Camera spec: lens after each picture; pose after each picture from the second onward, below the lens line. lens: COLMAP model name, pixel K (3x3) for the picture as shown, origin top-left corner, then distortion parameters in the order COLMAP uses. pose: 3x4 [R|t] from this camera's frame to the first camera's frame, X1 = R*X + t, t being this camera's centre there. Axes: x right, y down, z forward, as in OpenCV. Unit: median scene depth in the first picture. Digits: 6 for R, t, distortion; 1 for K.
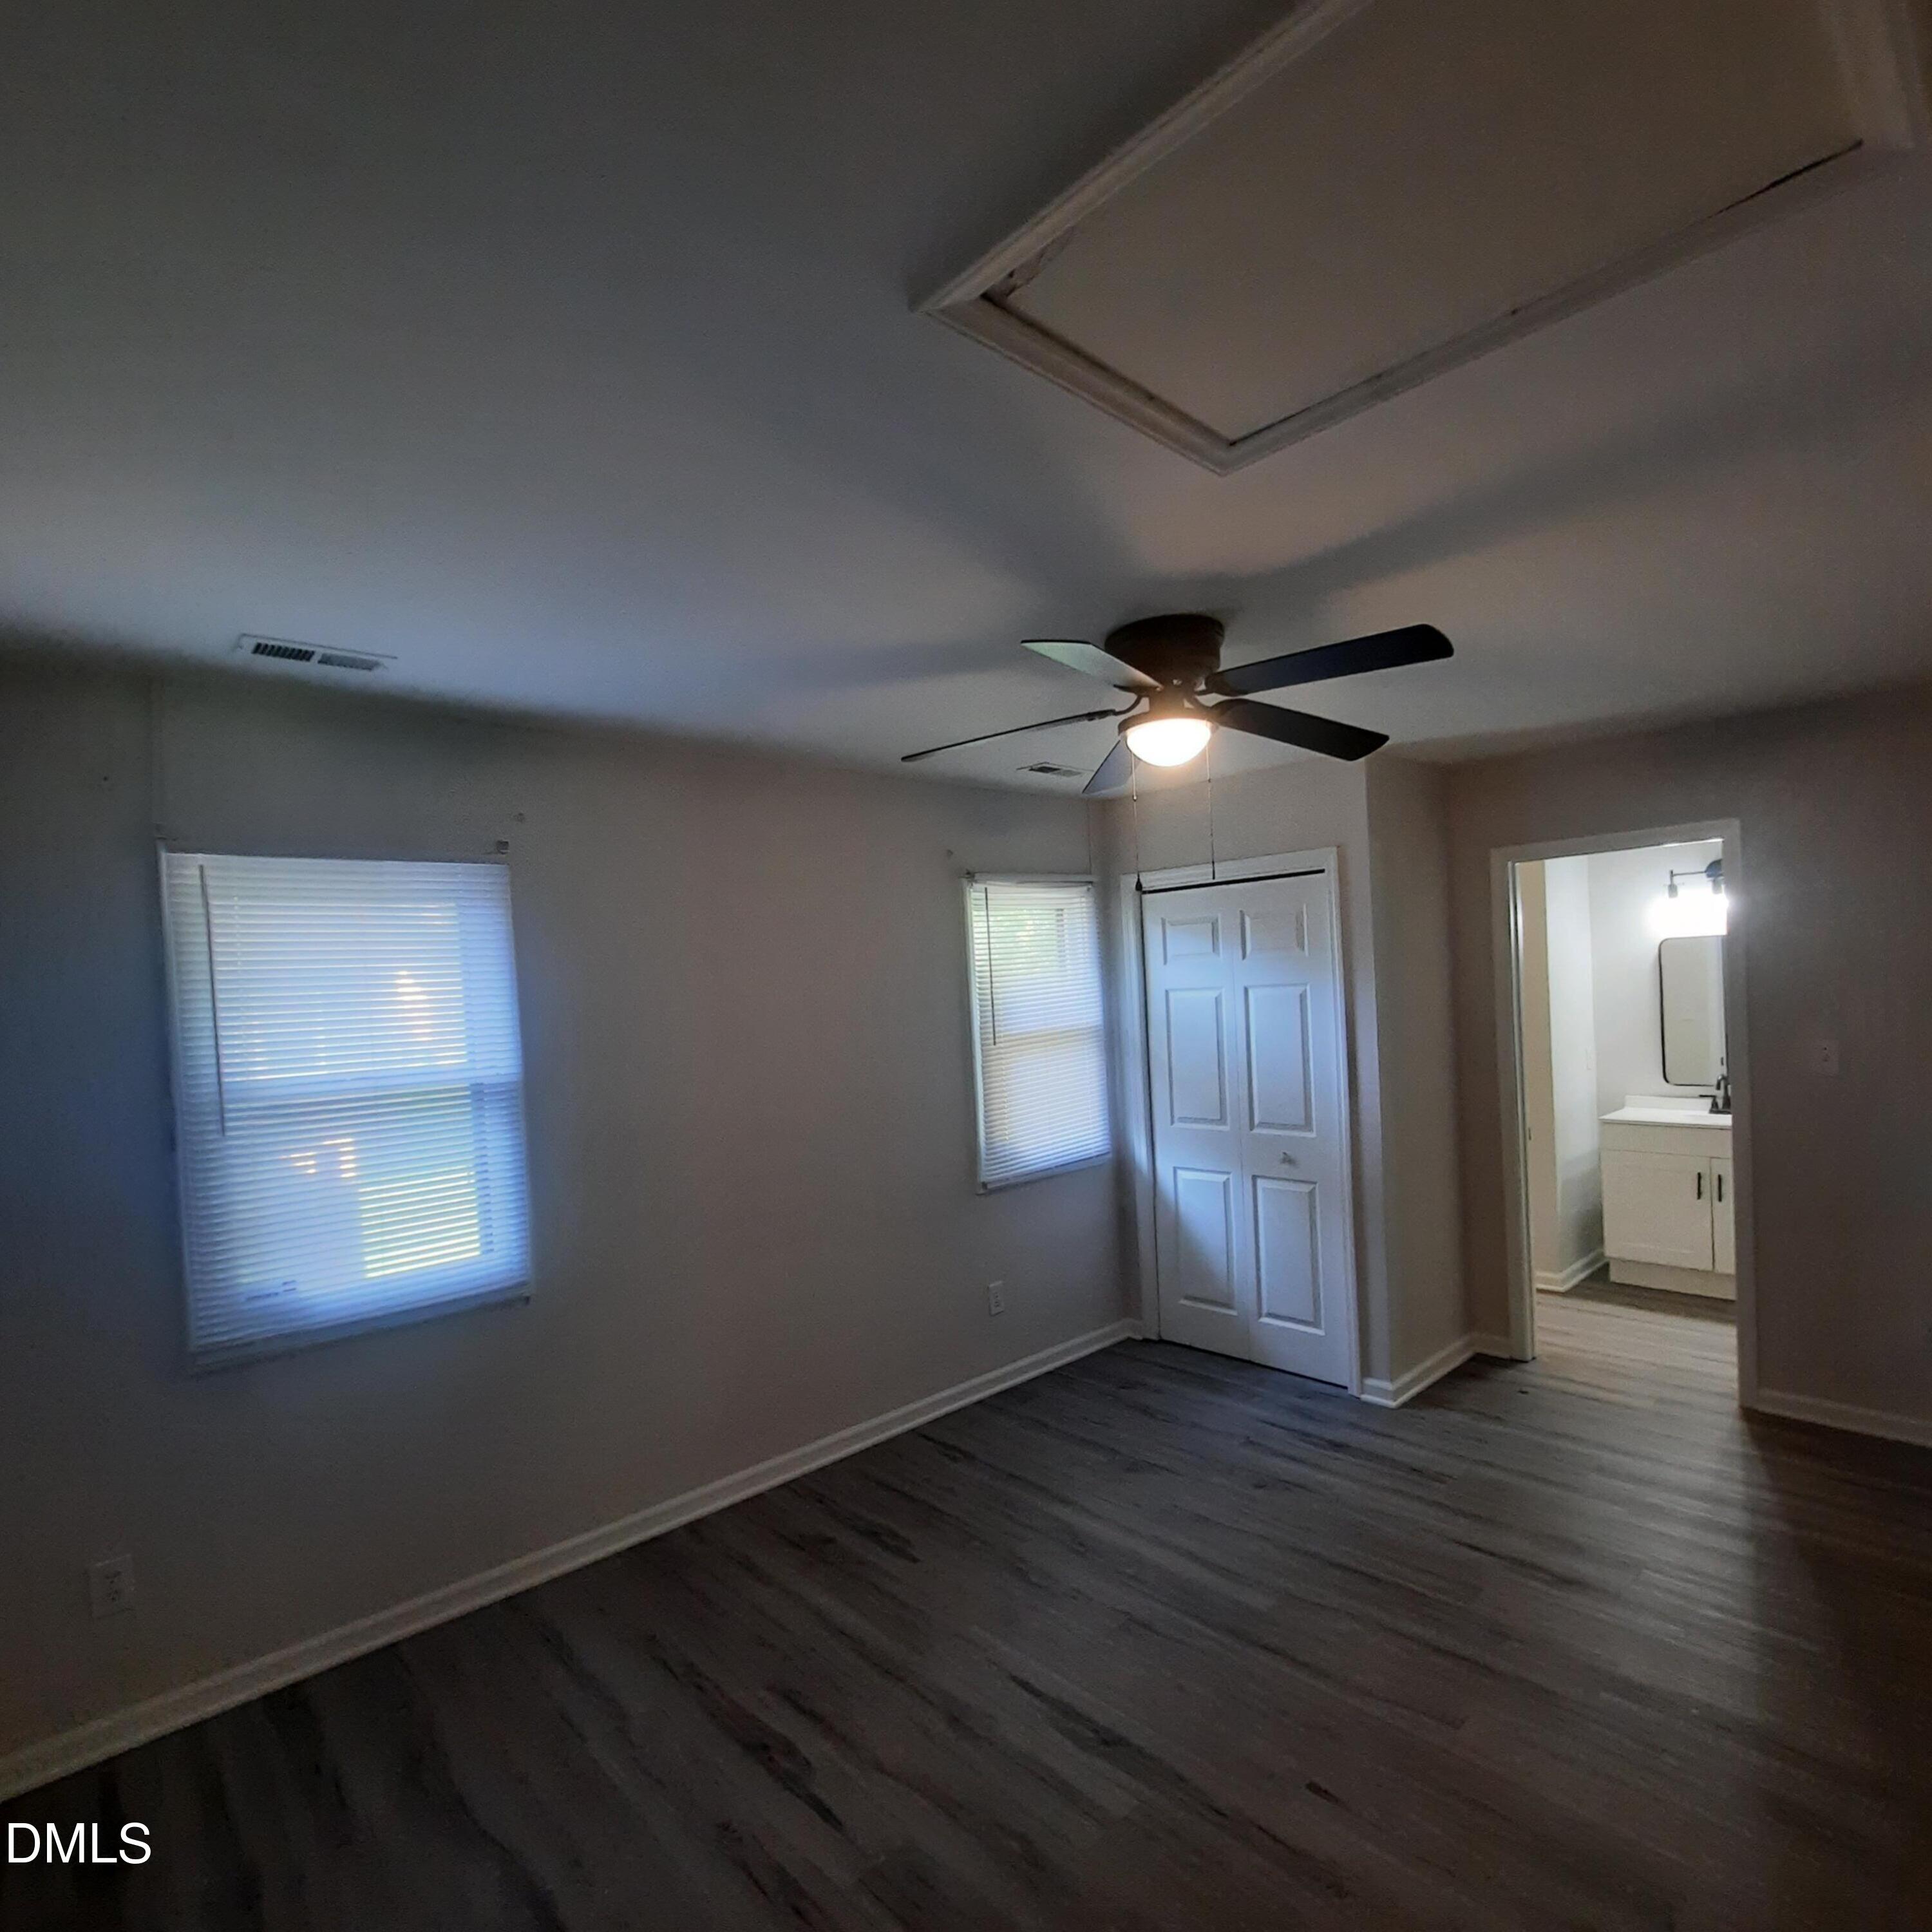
lens RADIAL K [[1026.0, 0, 972.6], [0, 1026.0, 994.5], [0, 0, 1]] dist [-0.015413, -0.000447]
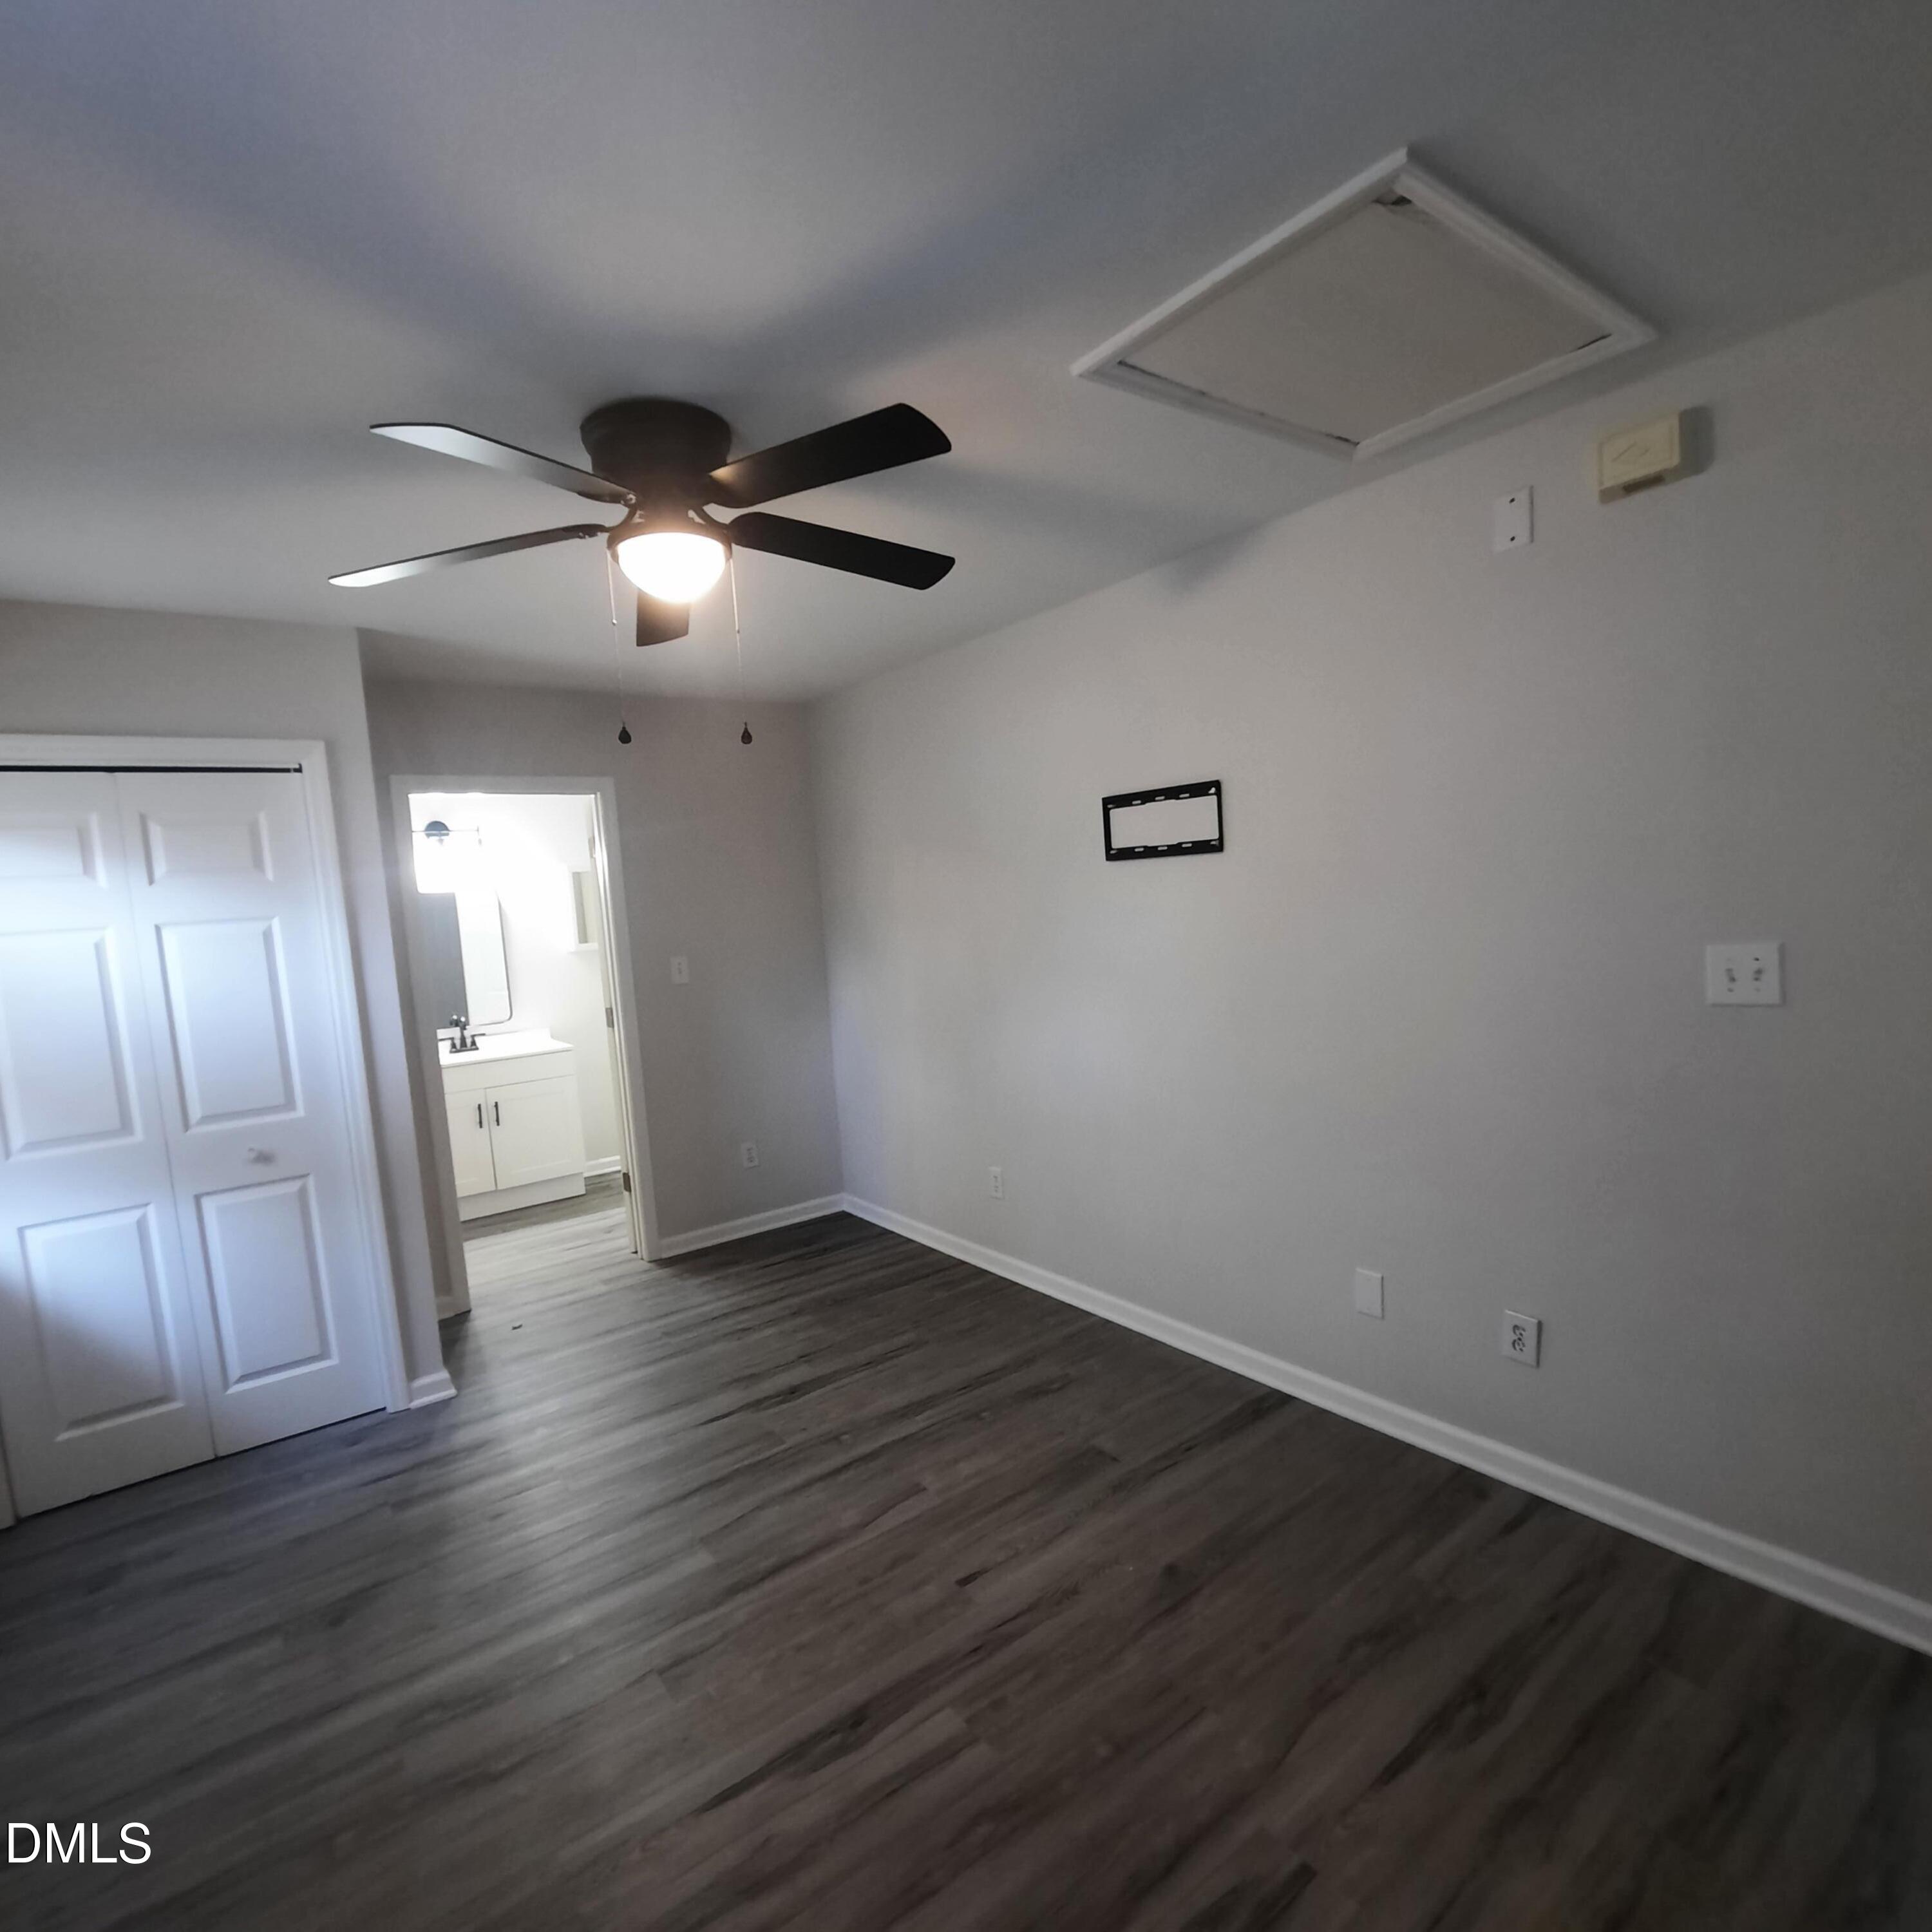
lens RADIAL K [[1026.0, 0, 972.6], [0, 1026.0, 994.5], [0, 0, 1]] dist [-0.015413, -0.000447]
pose [[0.111713, -0.061394, 0.991842, -0.360952], [0.065635, 0.996366, 0.054281, 0.039107], [-0.991571, 0.059035, 0.115337, 0.404474]]
